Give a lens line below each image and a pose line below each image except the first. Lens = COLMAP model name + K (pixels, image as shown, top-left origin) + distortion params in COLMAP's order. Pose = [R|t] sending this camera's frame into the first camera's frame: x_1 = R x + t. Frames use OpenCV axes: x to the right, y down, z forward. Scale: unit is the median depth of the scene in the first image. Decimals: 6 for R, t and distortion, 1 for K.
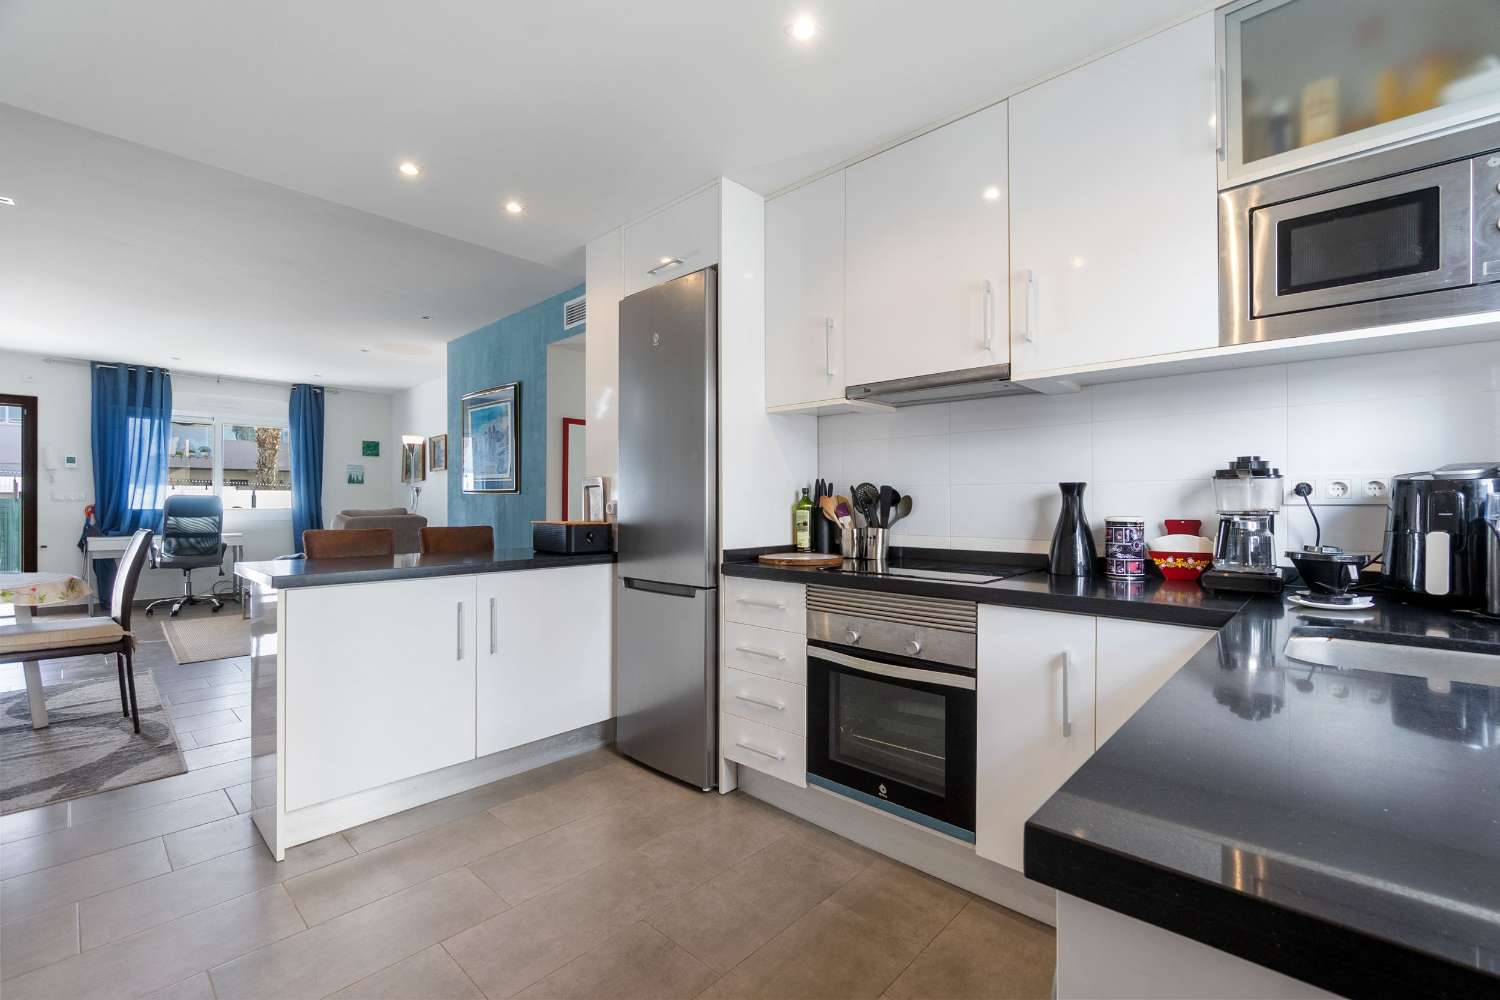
lens RADIAL K [[643.5, 0, 750.0], [0, 643.5, 500.0], [0, 0, 1]] dist [-0.000013, -0.000306]
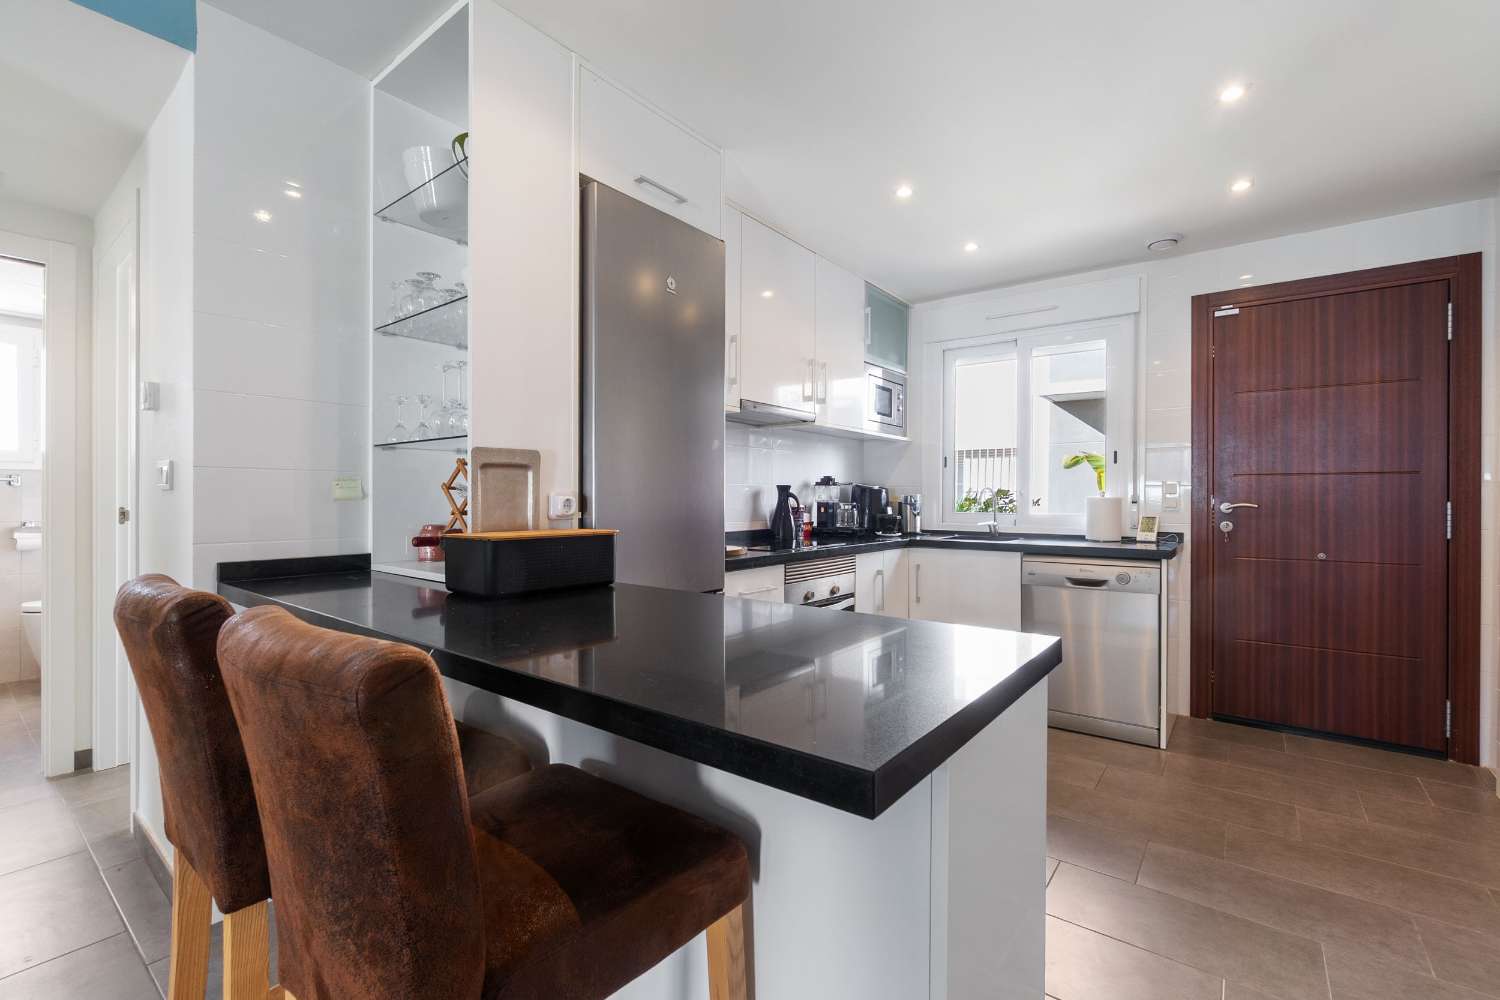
lens RADIAL K [[643.5, 0, 750.0], [0, 643.5, 500.0], [0, 0, 1]] dist [-0.000013, -0.000306]
pose [[-0.099331, -0.002257, 0.995052, -1.254459], [-0.006795, 0.999976, 0.001590, 0.010525], [-0.995031, -0.006603, -0.099344, 1.341640]]
